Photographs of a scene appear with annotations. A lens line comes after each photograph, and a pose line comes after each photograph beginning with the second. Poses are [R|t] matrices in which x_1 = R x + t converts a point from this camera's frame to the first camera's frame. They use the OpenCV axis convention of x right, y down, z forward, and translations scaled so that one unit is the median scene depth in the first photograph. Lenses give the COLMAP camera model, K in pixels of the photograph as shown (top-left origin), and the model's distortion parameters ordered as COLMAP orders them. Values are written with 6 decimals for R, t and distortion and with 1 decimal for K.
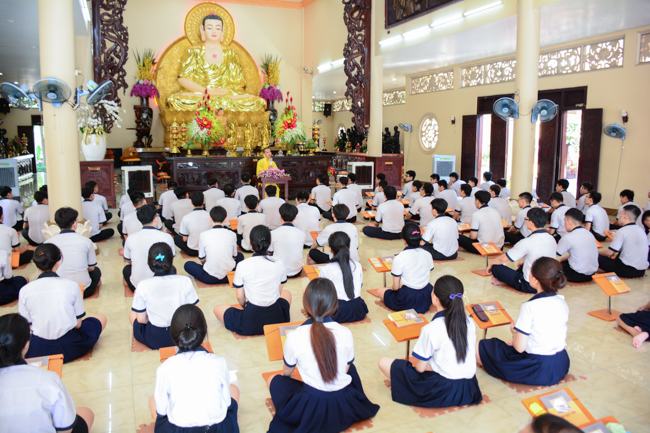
lens RADIAL K [[503.8, 0, 325.0], [0, 503.8, 216.5], [0, 0, 1]] dist [-0.155037, 0.099760]
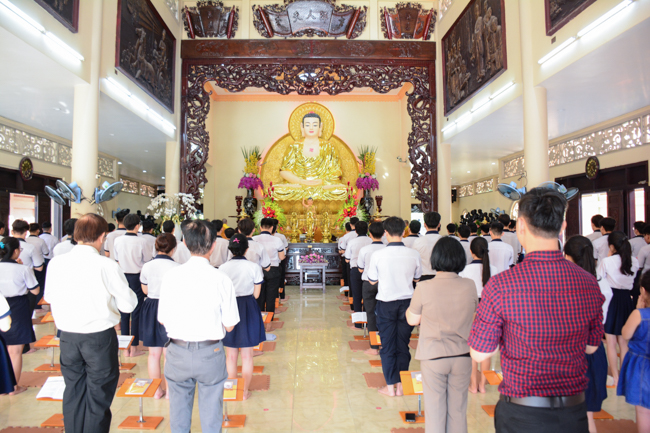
lens RADIAL K [[503.8, 0, 325.0], [0, 503.8, 216.5], [0, 0, 1]] dist [-0.155037, 0.099760]
pose [[0.936804, -0.014599, -0.349549, 0.235762], [-0.044403, 0.986088, -0.160186, -0.004133], [0.347025, 0.165584, 0.923123, 0.008454]]
